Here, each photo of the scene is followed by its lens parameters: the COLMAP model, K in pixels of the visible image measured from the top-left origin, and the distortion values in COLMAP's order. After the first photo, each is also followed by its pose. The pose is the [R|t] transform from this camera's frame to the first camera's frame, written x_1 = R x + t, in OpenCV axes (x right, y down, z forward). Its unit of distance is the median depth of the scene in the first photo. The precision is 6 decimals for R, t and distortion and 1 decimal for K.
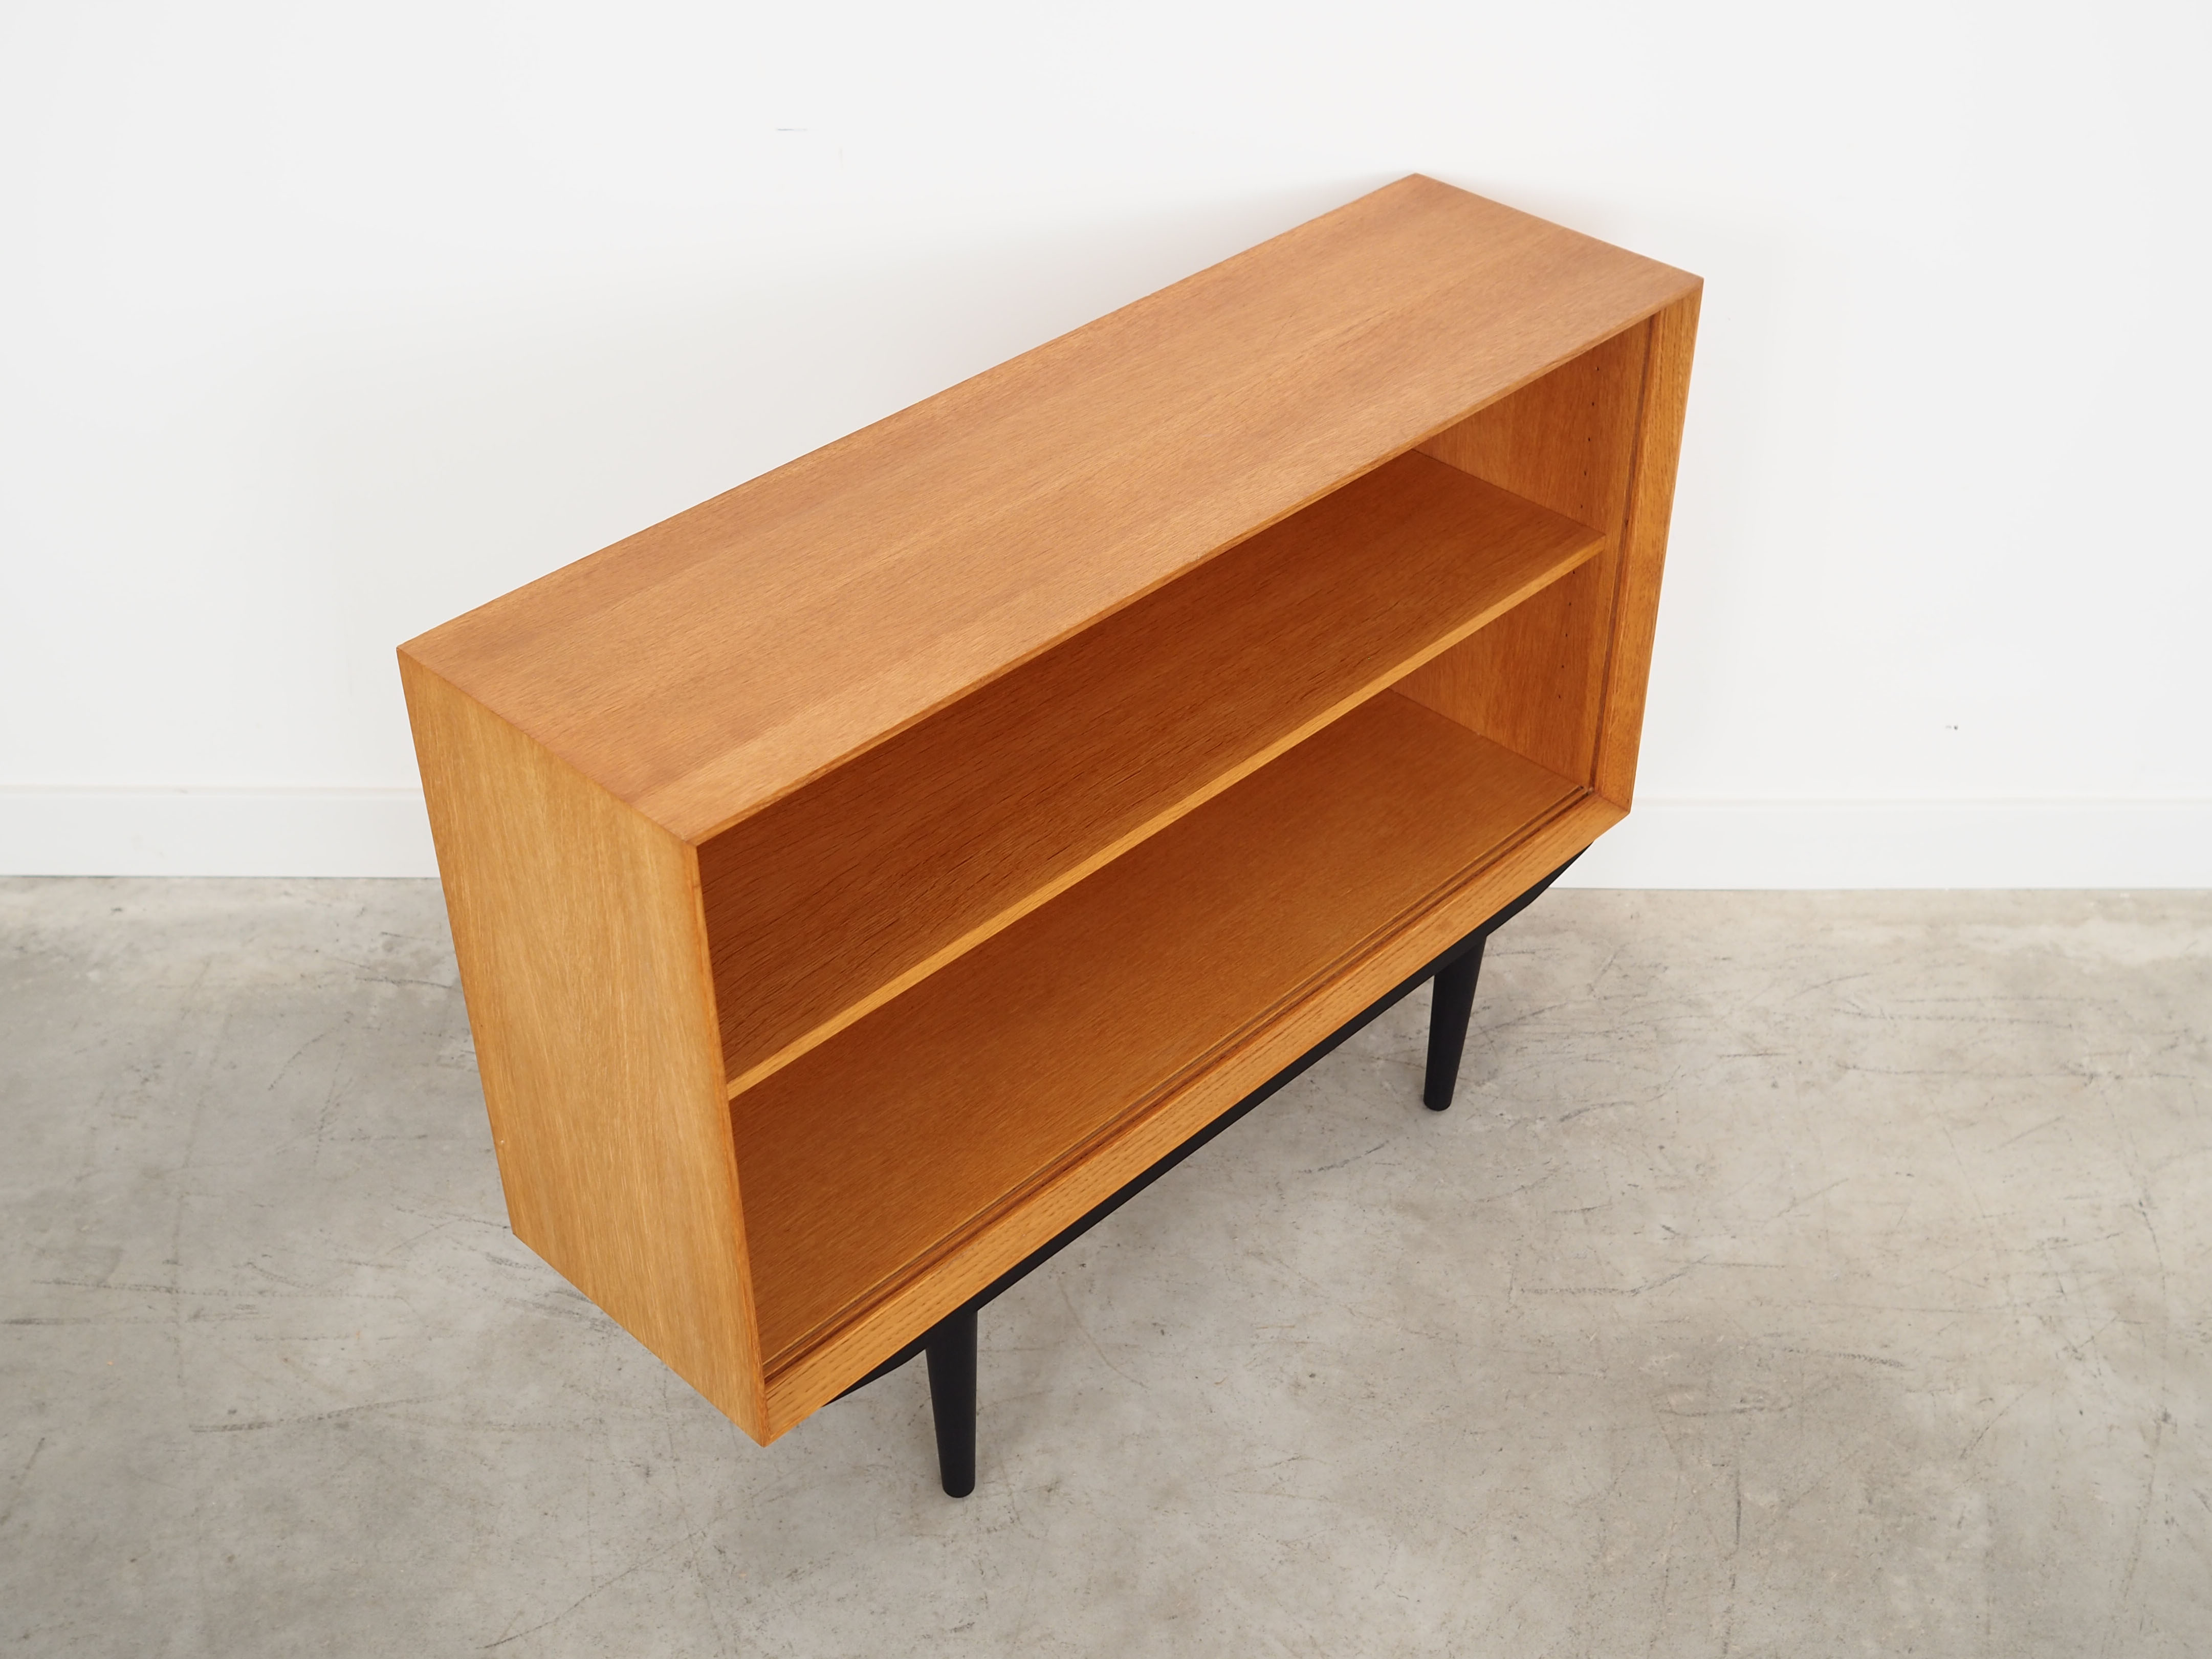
lens RADIAL K [[2206.4, 0, 1099.7], [0, 2206.4, 820.7], [0, 0, 1]] dist [-0.040747, 0.029591]
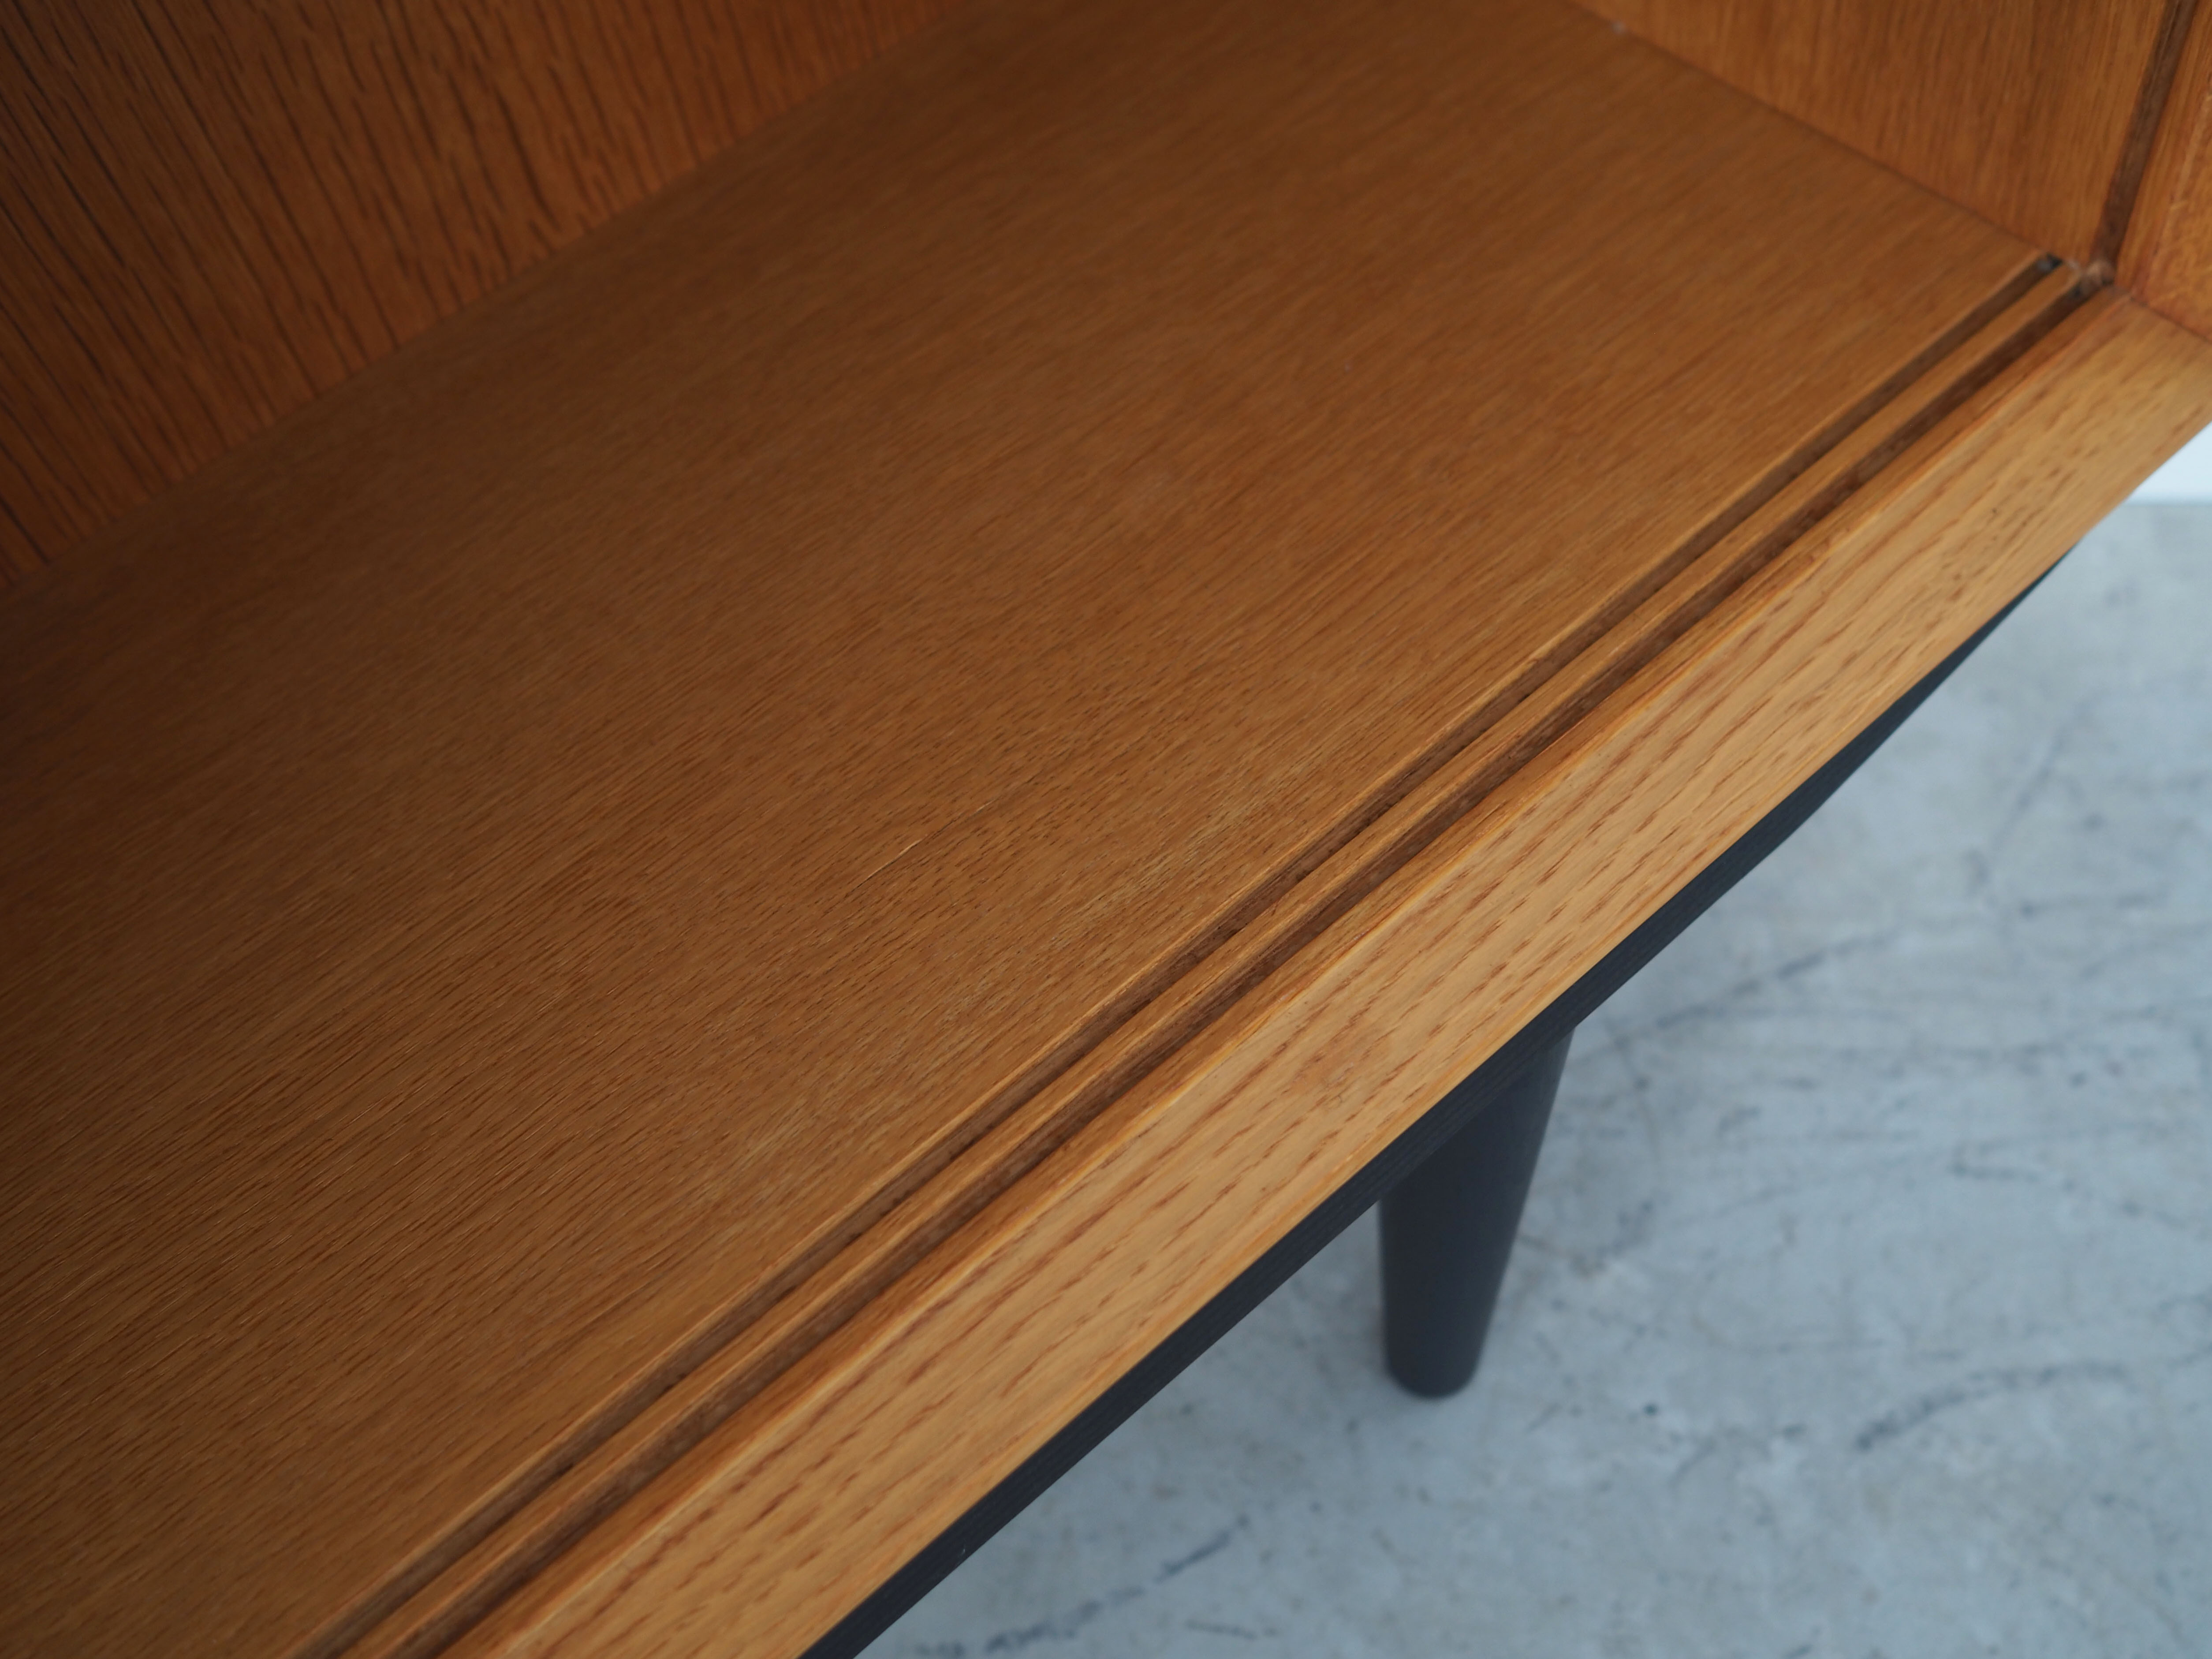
lens RADIAL K [[2206.3, 0, 1099.7], [0, 2206.3, 820.7], [0, 0, 1]] dist [-0.040747, 0.029591]
pose [[0.993894, -0.001687, -0.110327, 0.142250], [0.034408, 0.954762, 0.295372, -0.029321], [0.104838, -0.297365, 0.948991, 0.740109]]
